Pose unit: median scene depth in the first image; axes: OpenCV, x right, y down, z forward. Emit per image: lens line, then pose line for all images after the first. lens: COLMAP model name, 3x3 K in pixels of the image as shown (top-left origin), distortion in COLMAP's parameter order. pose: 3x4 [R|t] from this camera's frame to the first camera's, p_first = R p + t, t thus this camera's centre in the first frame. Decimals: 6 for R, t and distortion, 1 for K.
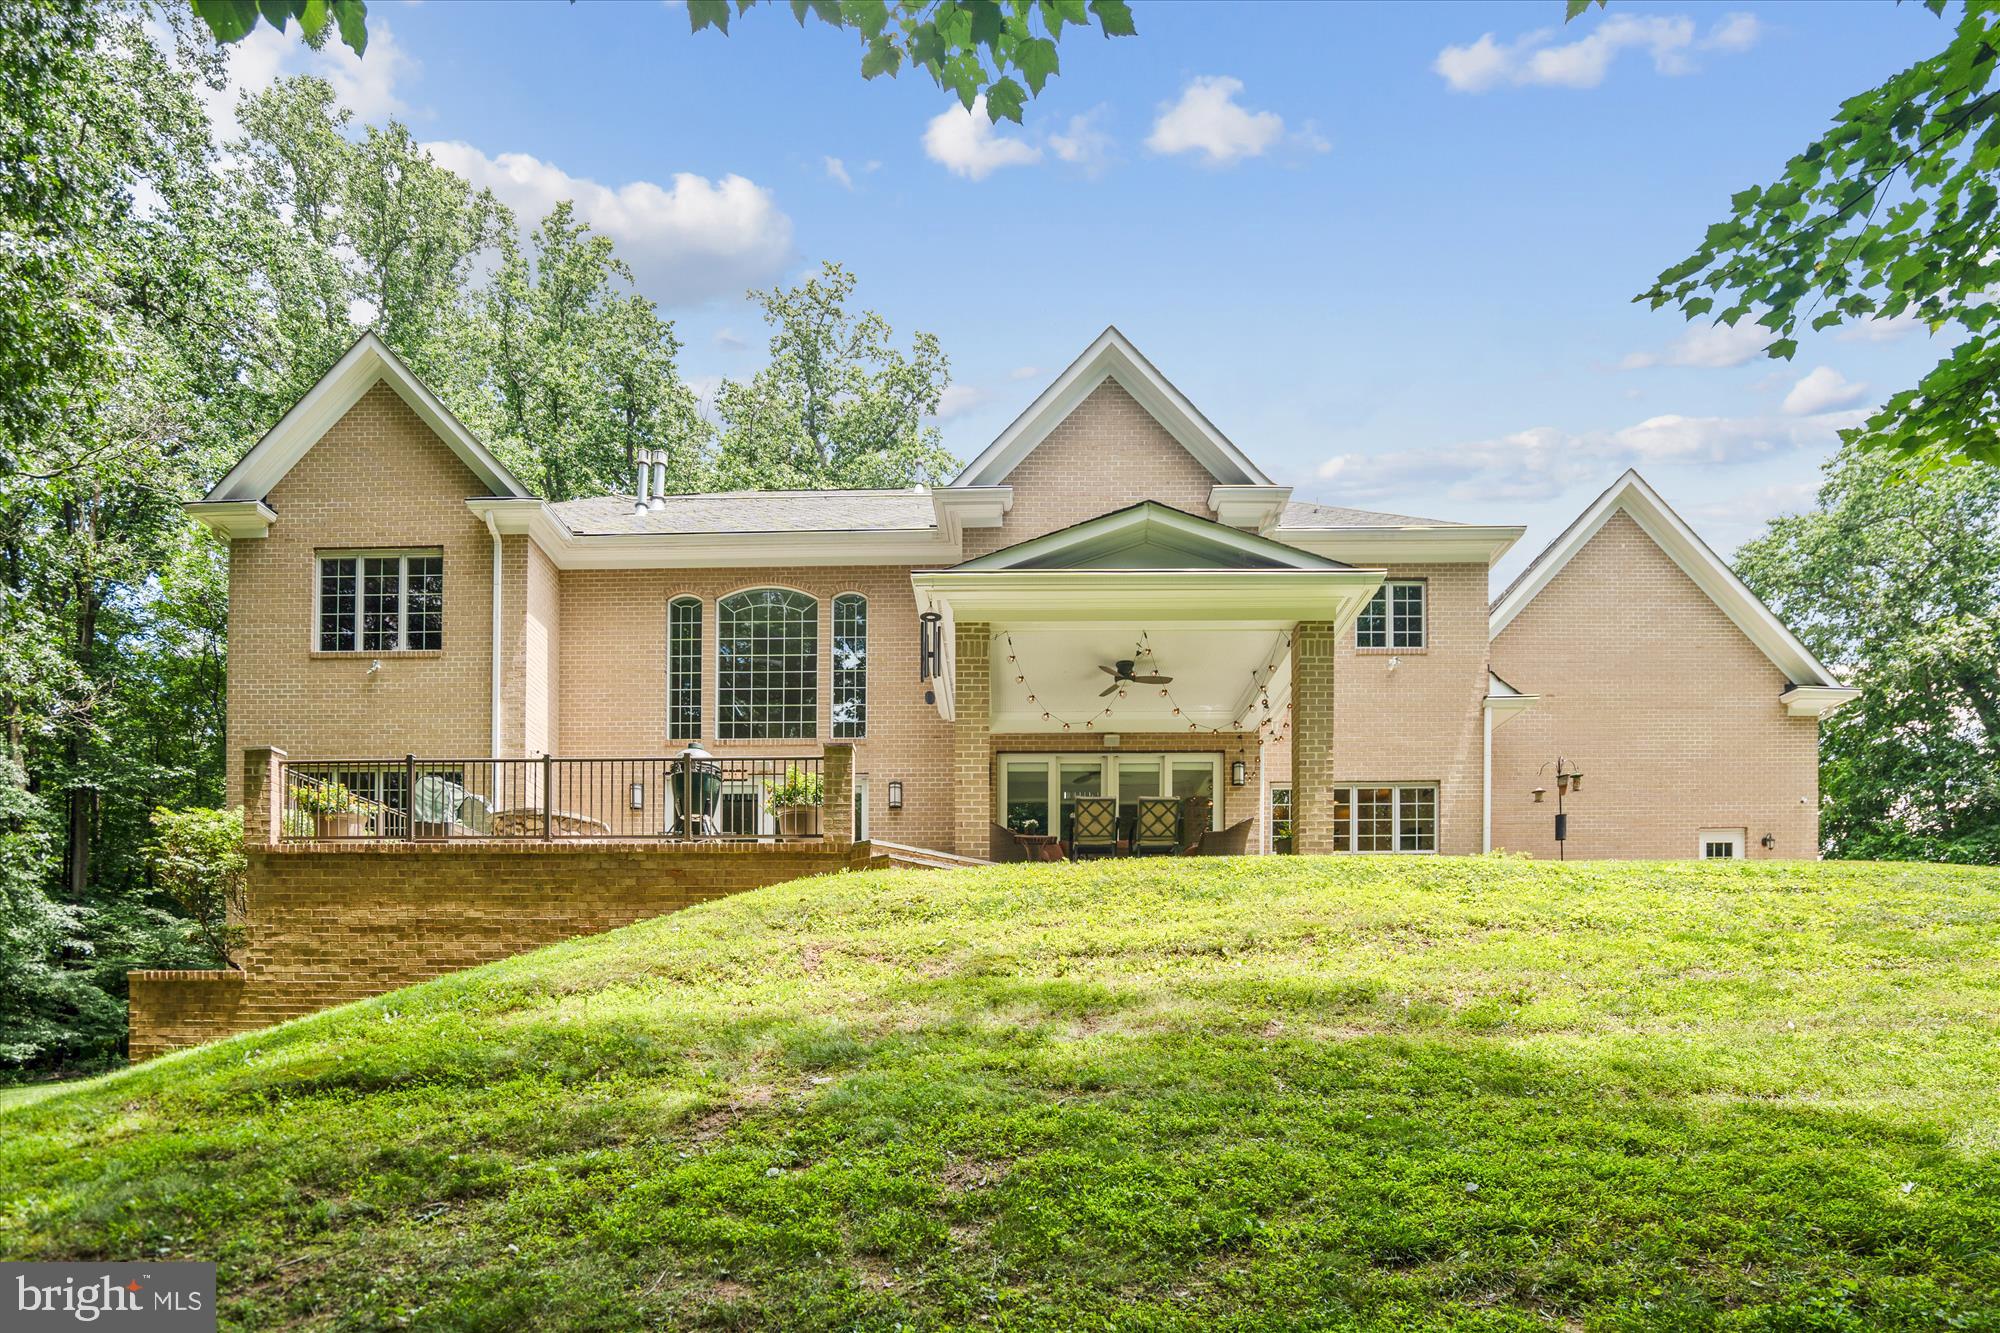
lens RADIAL K [[938.0, 0, 1000.0], [0, 938.0, 666.5], [0, 0, 1]] dist [-0.007925, 0.001252]
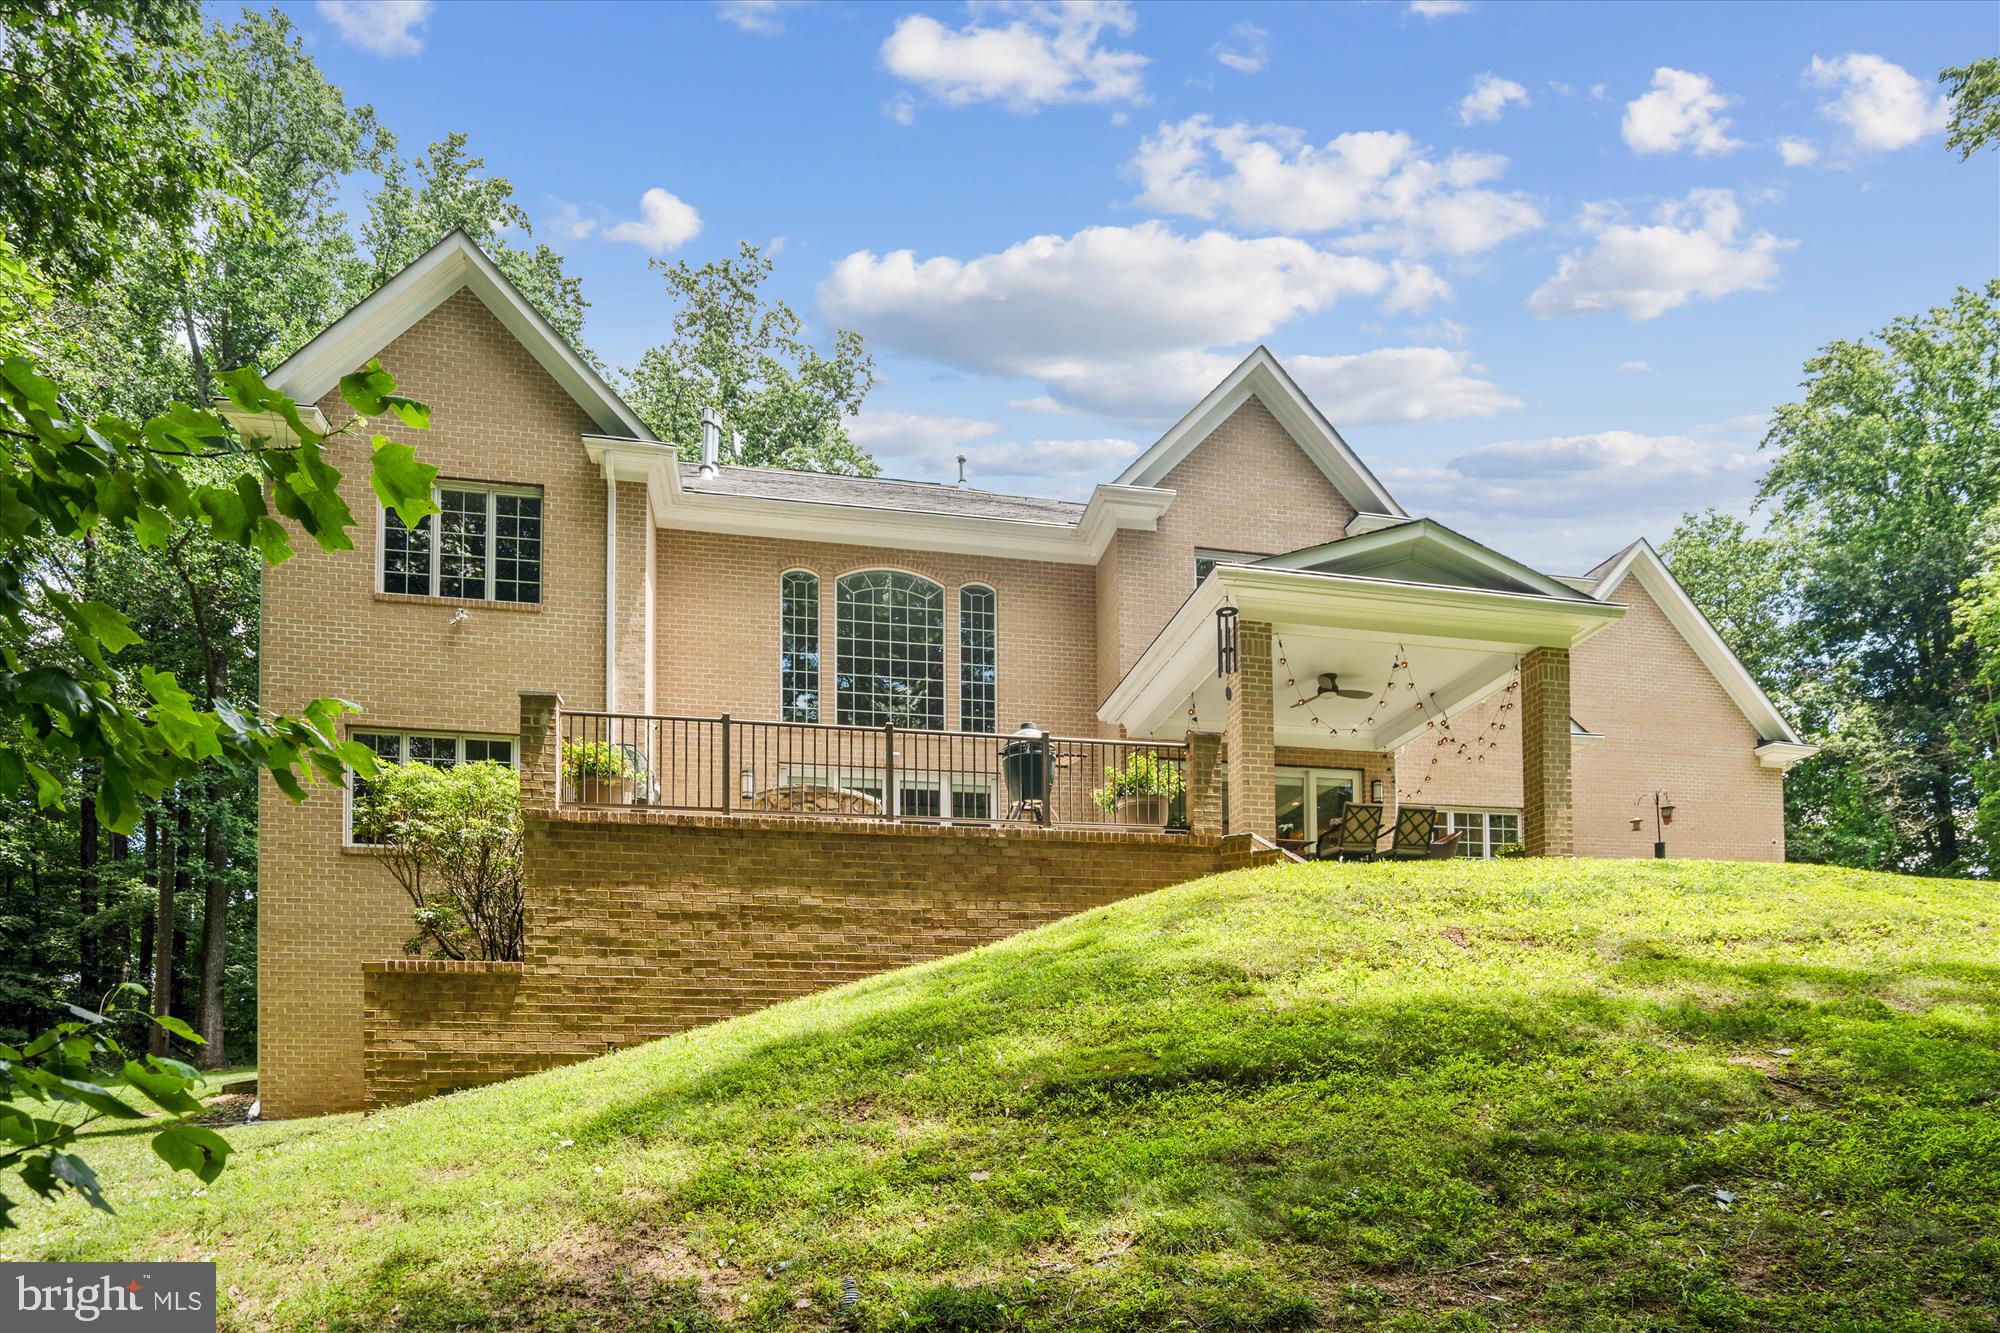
lens RADIAL K [[948.3, 0, 1000.0], [0, 948.3, 666.5], [0, 0, 1]] dist [-0.020441, -0.000112]
pose [[0.977790, 0.076516, 0.195122, -0.562173], [-0.071803, 0.996933, -0.031126, 0.060130], [-0.196906, 0.016425, 0.980285, 0.096381]]
